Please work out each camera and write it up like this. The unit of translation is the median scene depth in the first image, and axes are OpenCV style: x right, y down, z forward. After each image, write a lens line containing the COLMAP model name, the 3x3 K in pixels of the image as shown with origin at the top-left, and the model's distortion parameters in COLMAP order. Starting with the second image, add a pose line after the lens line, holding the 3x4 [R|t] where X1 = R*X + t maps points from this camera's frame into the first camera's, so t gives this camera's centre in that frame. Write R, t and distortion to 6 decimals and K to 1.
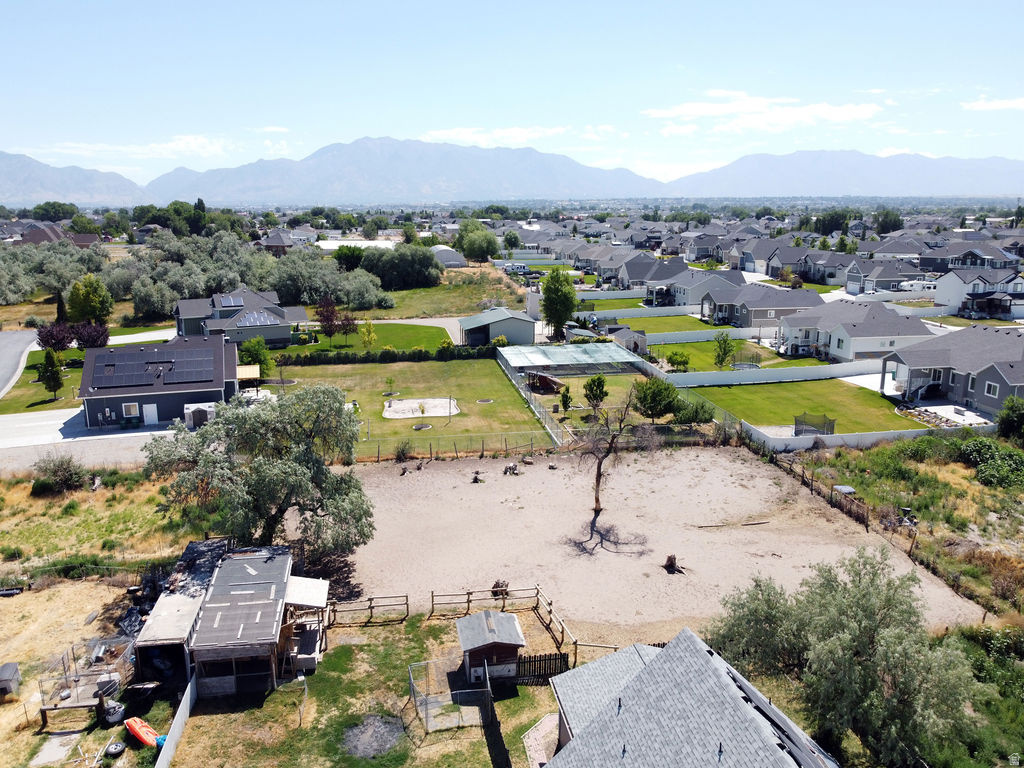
lens RADIAL K [[775.5, 0, 513.9], [0, 775.5, 381.2], [0, 0, 1]] dist [-0.000898, -0.004318]
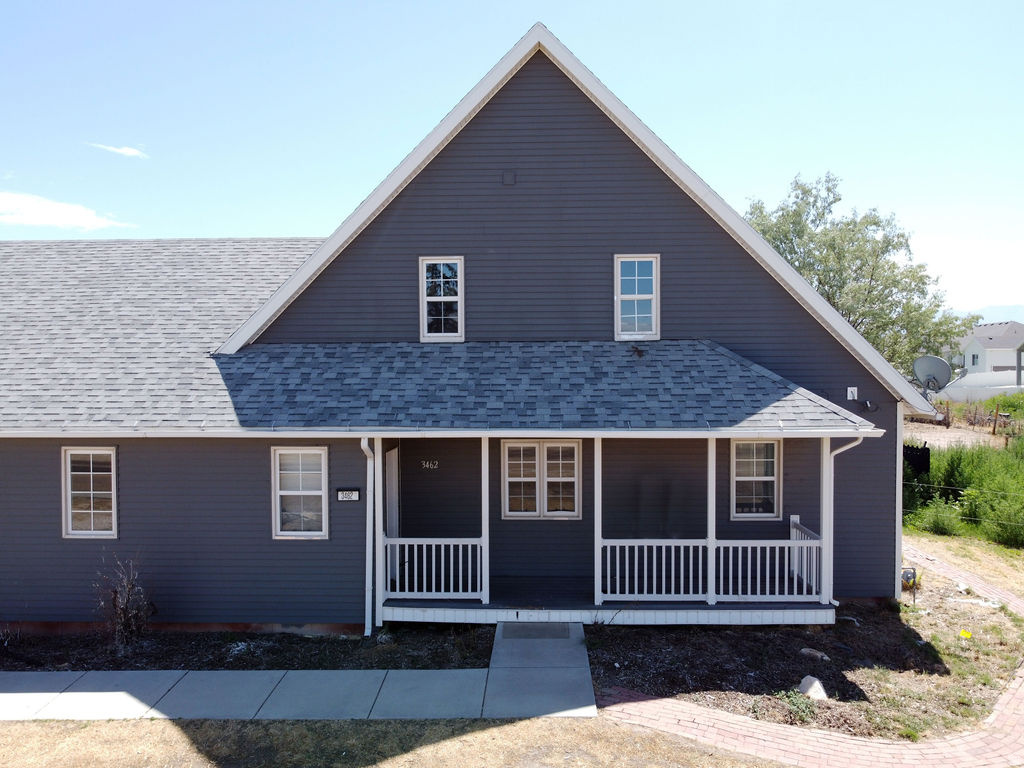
lens RADIAL K [[775.5, 0, 515.3], [0, 775.5, 383.5], [0, 0, 1]] dist [-0.000898, -0.004318]
pose [[0.978213, 0.000957, -0.207603, 0.121663], [-0.041960, 0.980263, -0.193194, 0.225871], [0.203321, 0.197696, 0.958946, 0.069587]]
